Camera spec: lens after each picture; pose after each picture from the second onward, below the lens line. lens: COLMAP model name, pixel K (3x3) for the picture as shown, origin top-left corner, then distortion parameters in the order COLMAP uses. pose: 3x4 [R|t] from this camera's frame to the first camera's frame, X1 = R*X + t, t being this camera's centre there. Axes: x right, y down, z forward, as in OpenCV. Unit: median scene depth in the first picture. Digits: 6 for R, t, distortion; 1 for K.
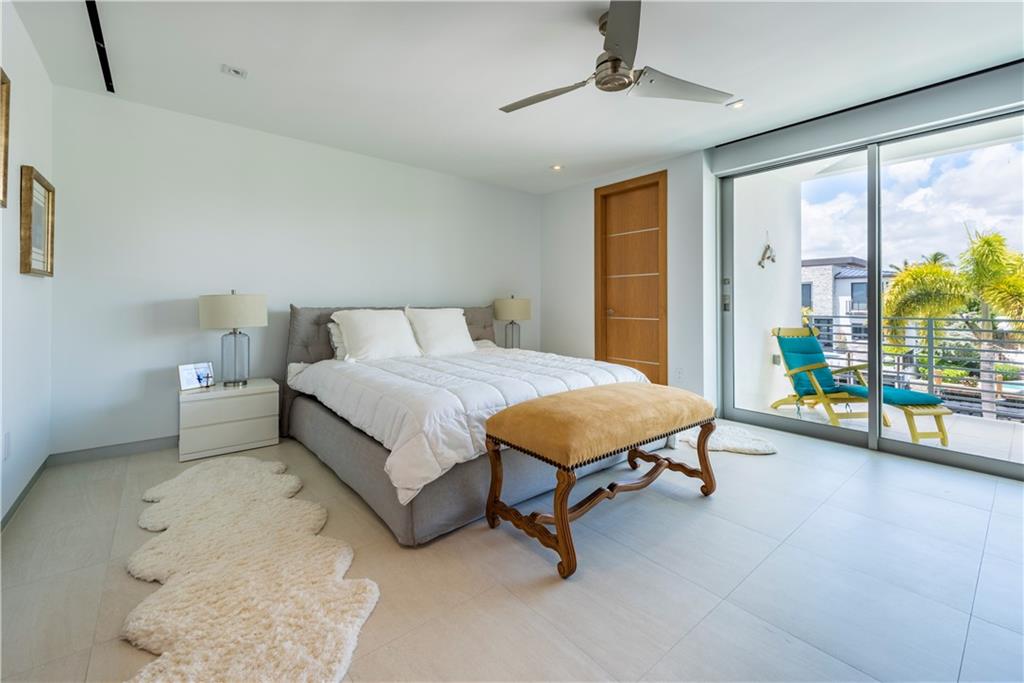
lens RADIAL K [[421.7, 0, 523.6], [0, 421.7, 303.0], [0, 0, 1]] dist [0.000837, -0.000083]
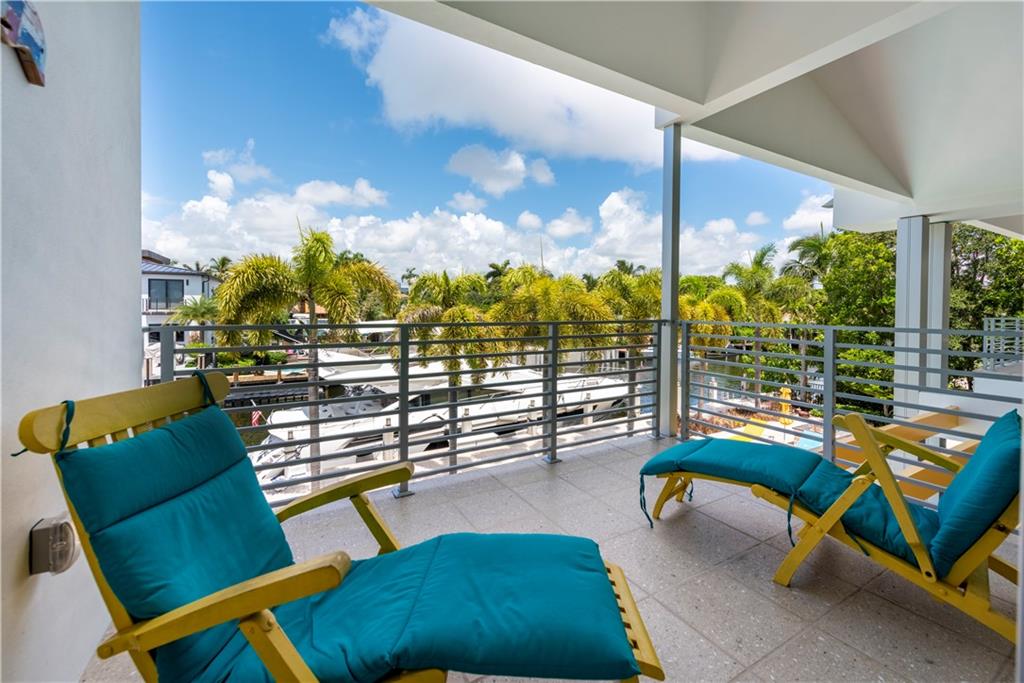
lens RADIAL K [[421.7, 0, 523.6], [0, 421.7, 303.0], [0, 0, 1]] dist [0.000837, -0.000083]
pose [[0.173800, 0.002771, 0.984777, 0.211971], [-0.005413, 0.999984, -0.001859, 0.002443], [-0.984766, -0.005008, 0.173813, 0.357384]]
